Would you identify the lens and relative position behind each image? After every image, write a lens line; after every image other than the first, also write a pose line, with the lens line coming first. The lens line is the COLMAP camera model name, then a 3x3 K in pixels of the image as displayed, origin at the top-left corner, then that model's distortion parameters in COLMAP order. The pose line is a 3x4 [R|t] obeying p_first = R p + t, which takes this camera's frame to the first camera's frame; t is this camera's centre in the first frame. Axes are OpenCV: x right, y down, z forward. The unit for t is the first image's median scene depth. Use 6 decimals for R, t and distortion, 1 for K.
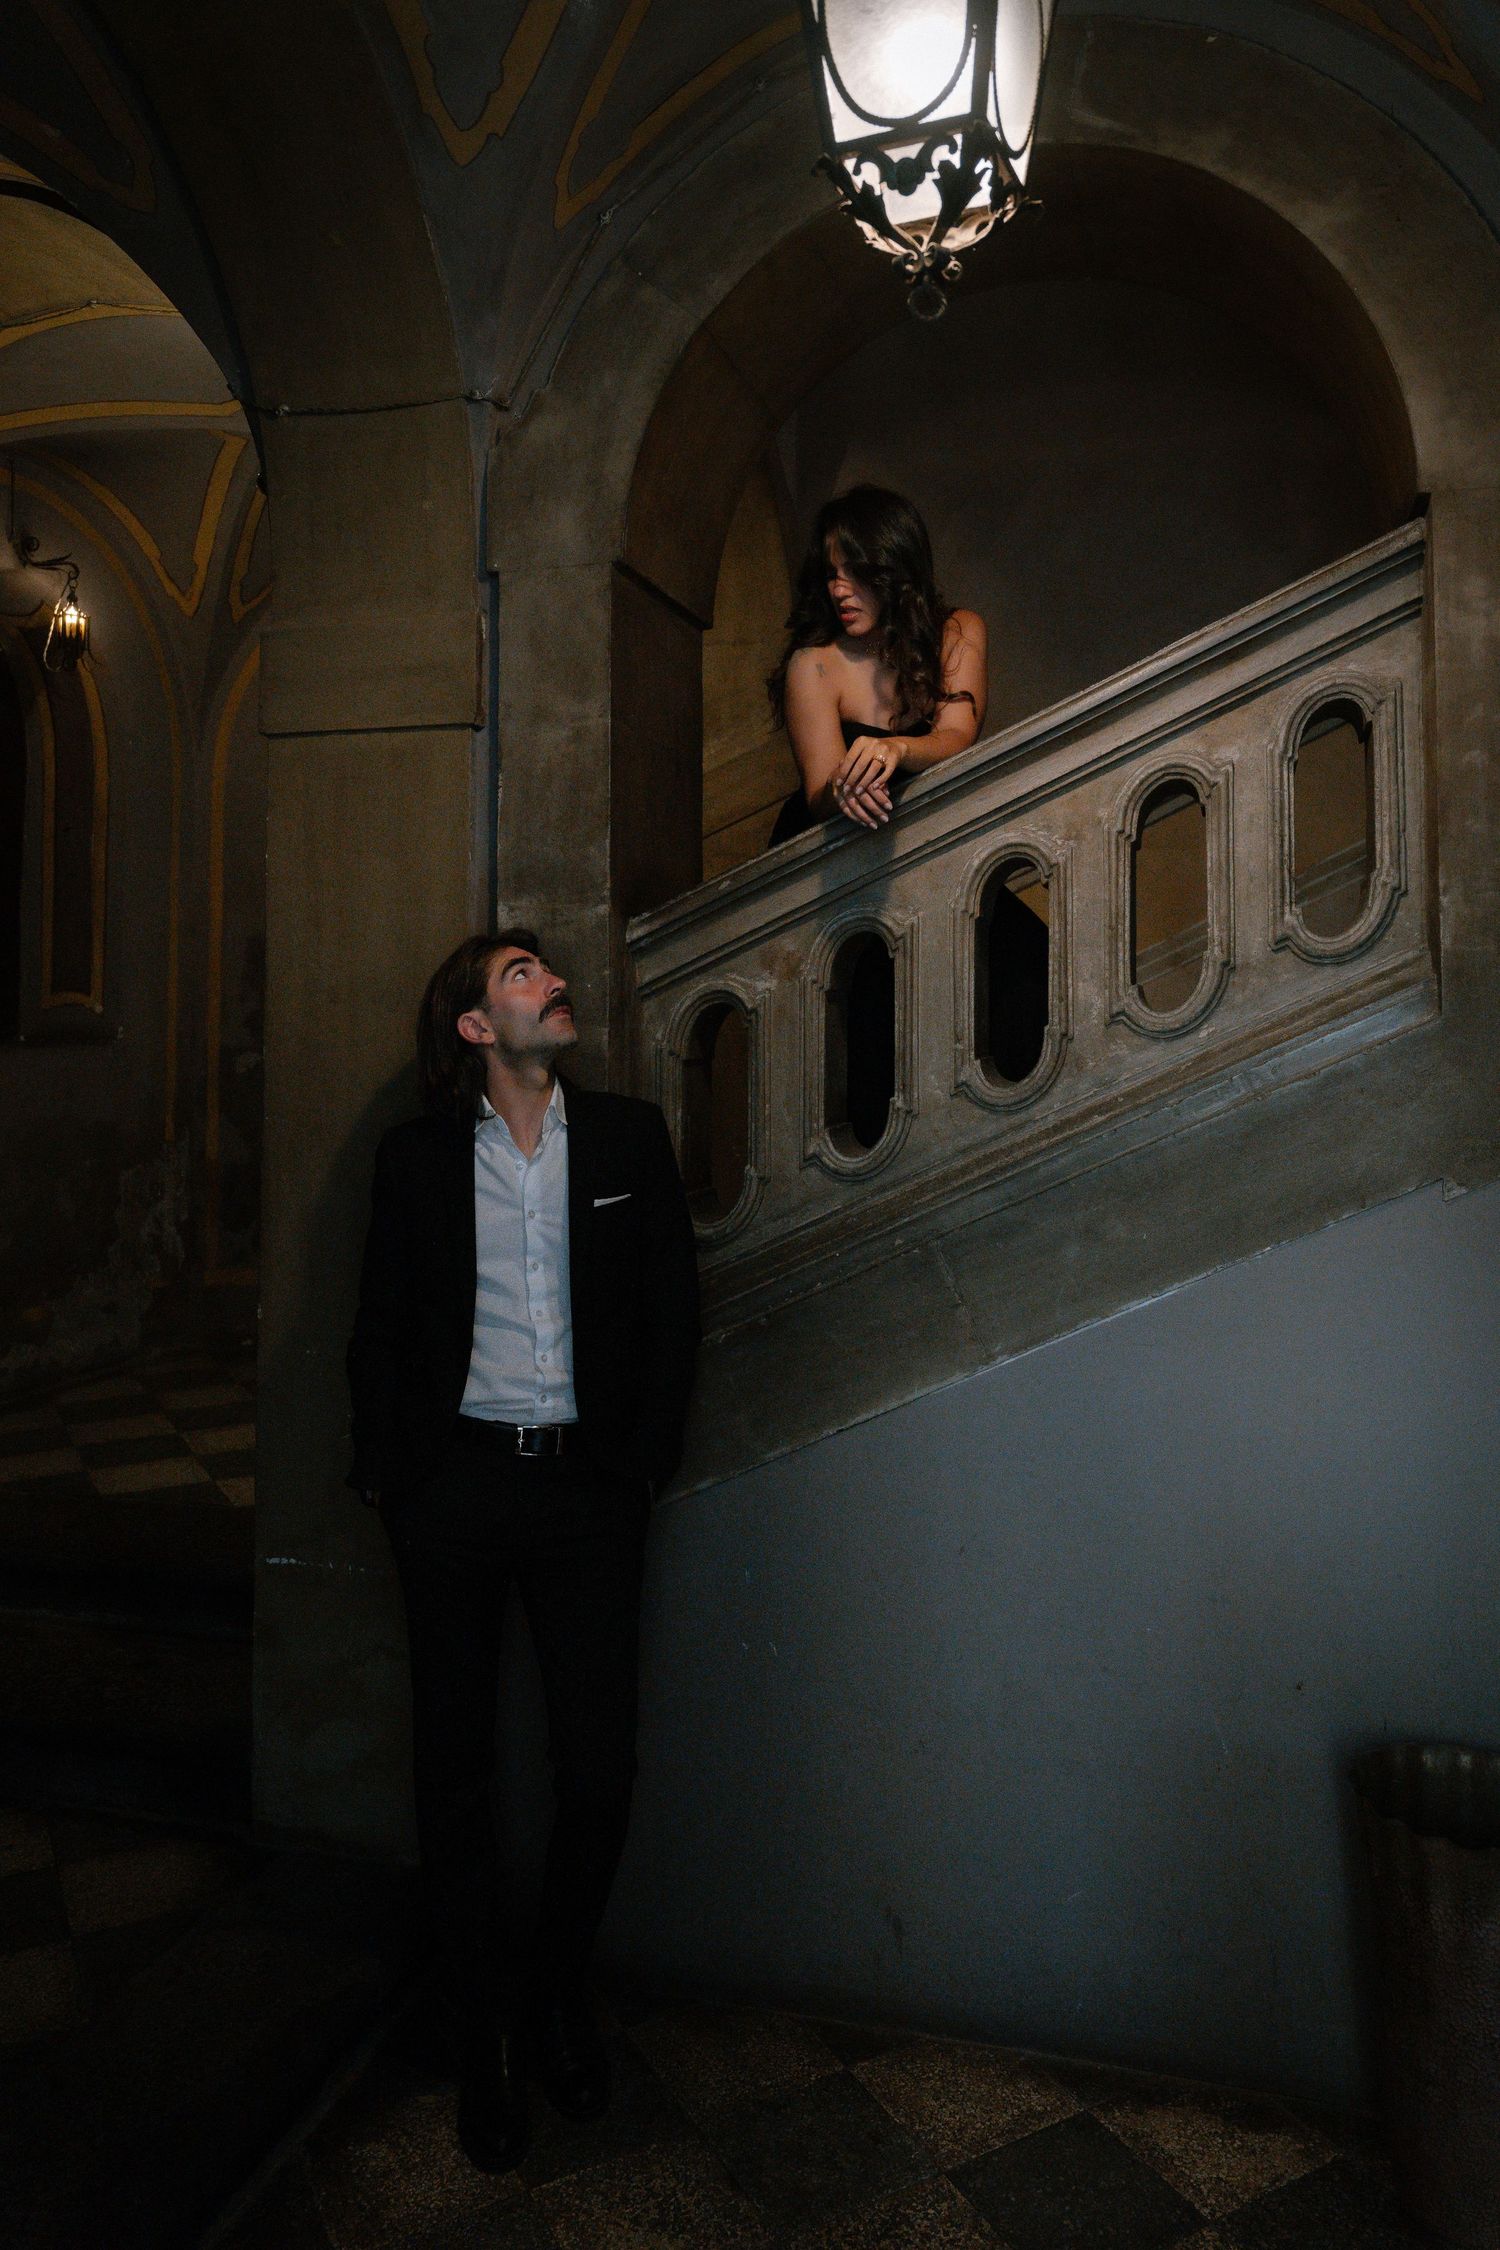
lens RADIAL K [[2045.1, 0, 744.7], [0, 2045.1, 1228.7], [0, 0, 1]] dist [-0.007387, -0.014052]
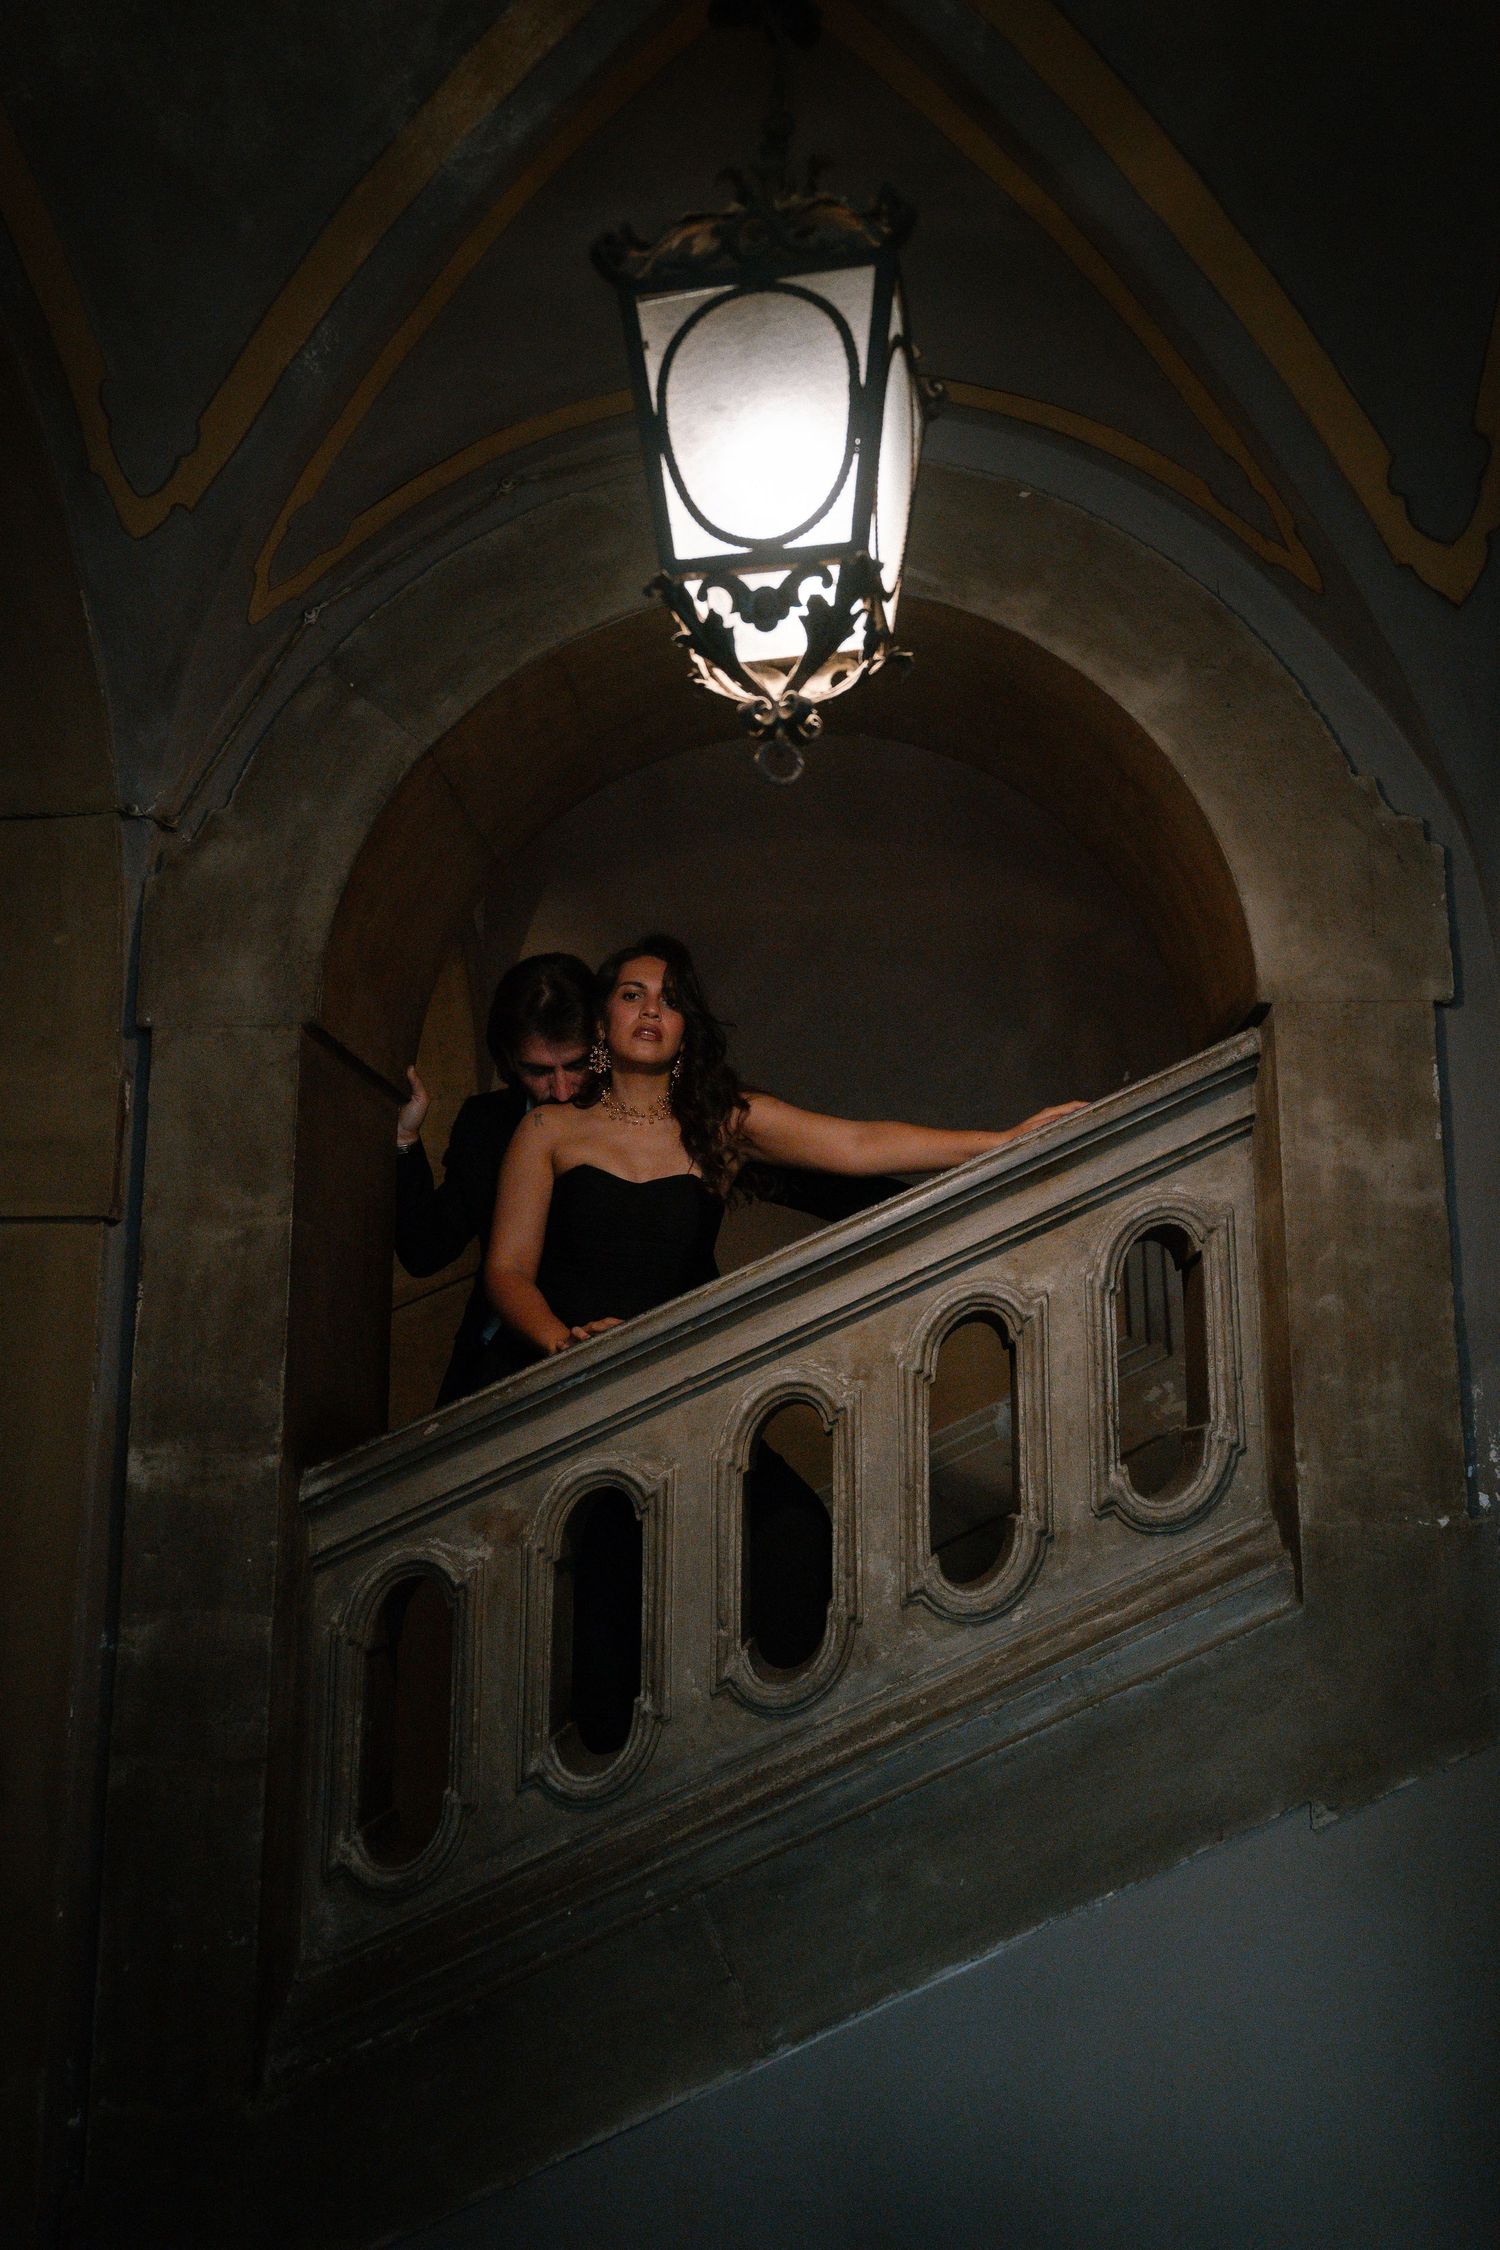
lens RADIAL K [[2045.1, 0, 744.7], [0, 2045.1, 1228.7], [0, 0, 1]] dist [-0.007387, -0.014052]
pose [[0.974489, 0.032342, 0.222093, -0.070482], [0.007997, 0.983931, -0.178372, -0.105140], [-0.224293, 0.175598, 0.958571, 0.215772]]
